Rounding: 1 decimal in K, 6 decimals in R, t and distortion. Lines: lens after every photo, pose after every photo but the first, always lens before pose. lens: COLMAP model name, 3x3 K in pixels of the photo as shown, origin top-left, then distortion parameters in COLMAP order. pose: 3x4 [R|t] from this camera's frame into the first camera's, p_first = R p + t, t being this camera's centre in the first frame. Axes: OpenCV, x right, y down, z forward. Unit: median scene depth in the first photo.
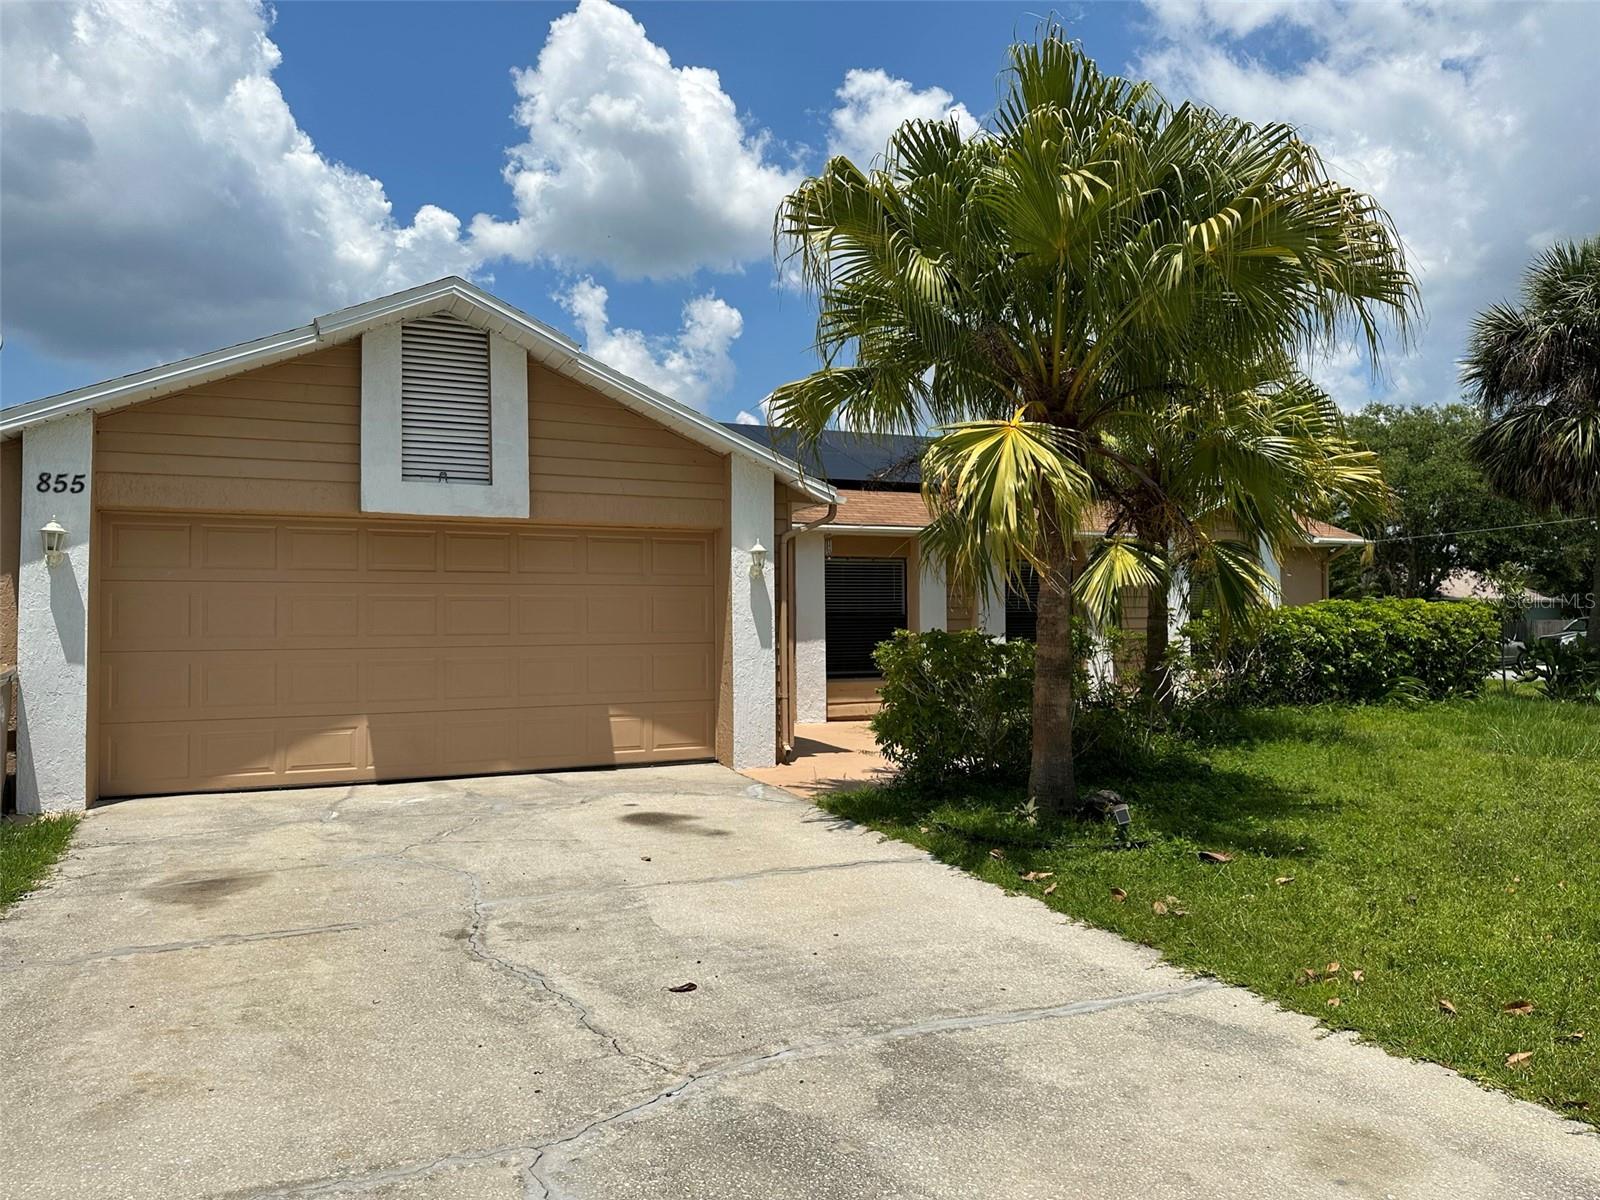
lens RADIAL K [[1117.4, 0, 803.4], [0, 1117.4, 599.5], [0, 0, 1]] dist [-0.019330, -0.018861]
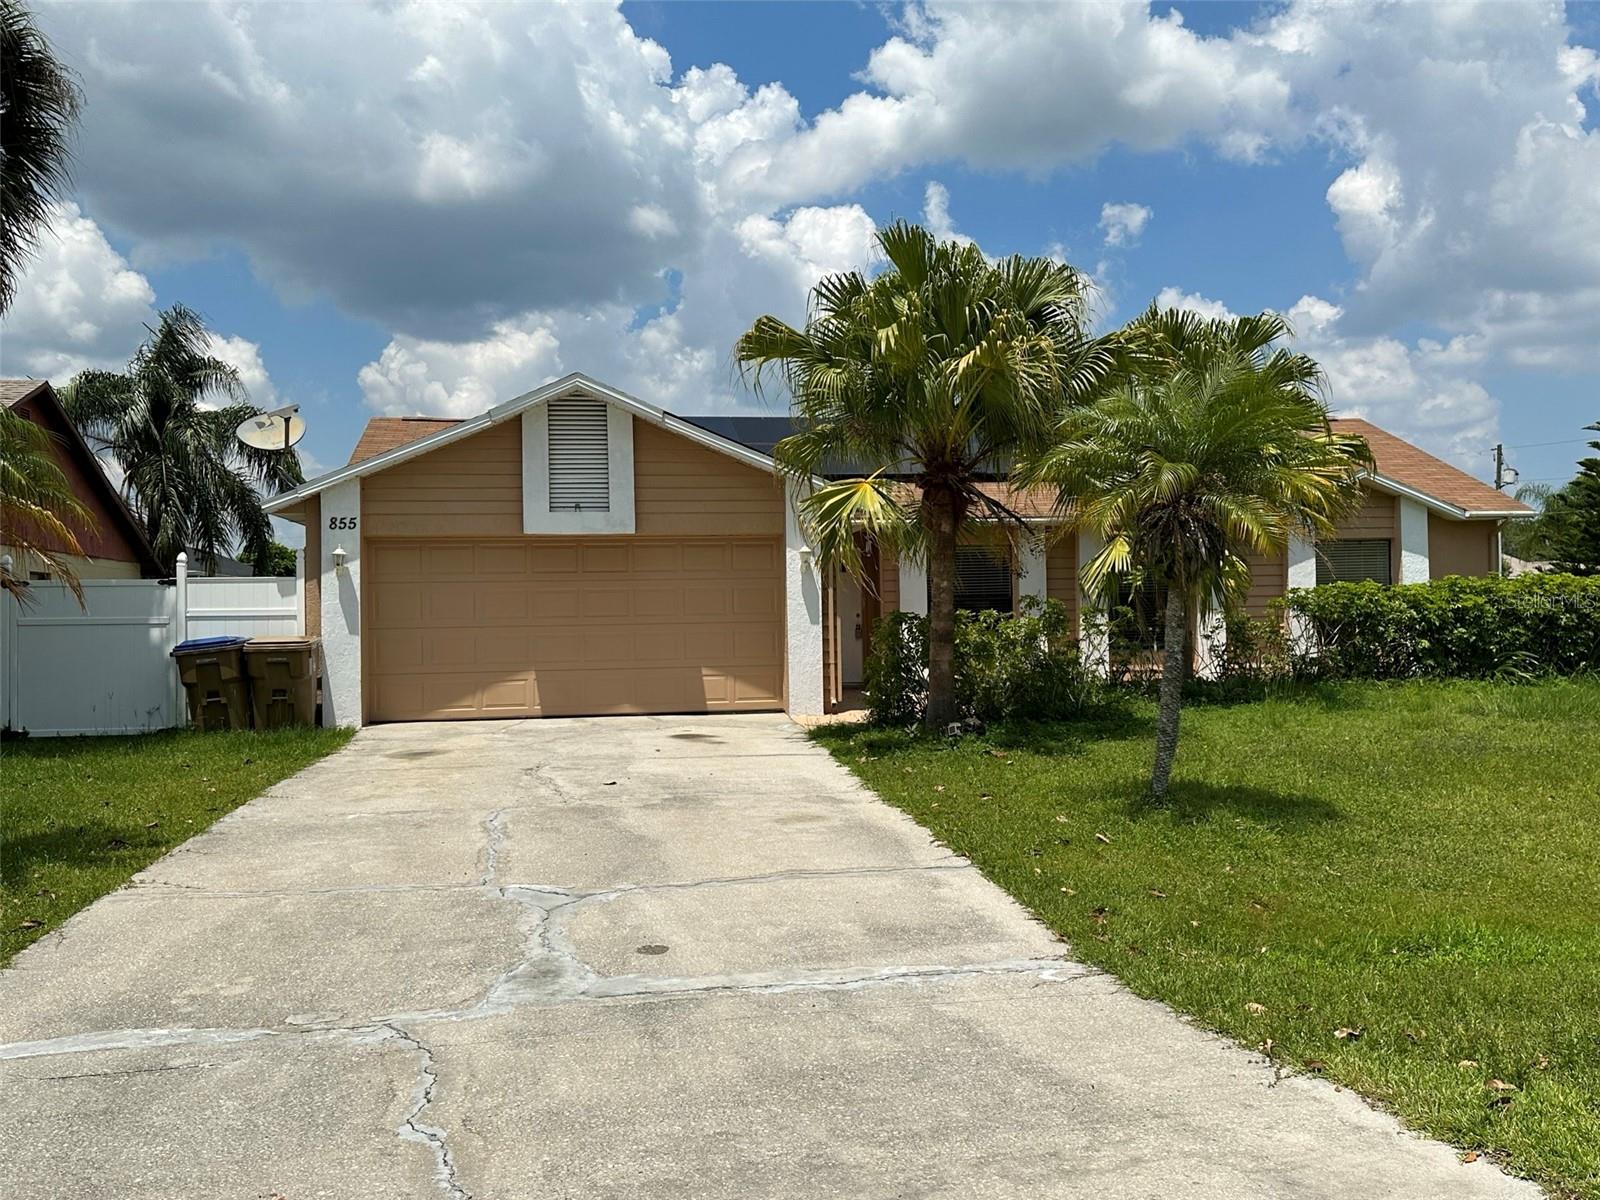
lens RADIAL K [[1444.4, 0, 800.1], [0, 1444.4, 600.5], [0, 0, 1]] dist [-0.007913, 0.003967]
pose [[0.958374, -0.009696, -0.285351, 0.493006], [0.016133, 0.999665, 0.020217, -0.022260], [0.285060, -0.023979, 0.958210, -0.723619]]
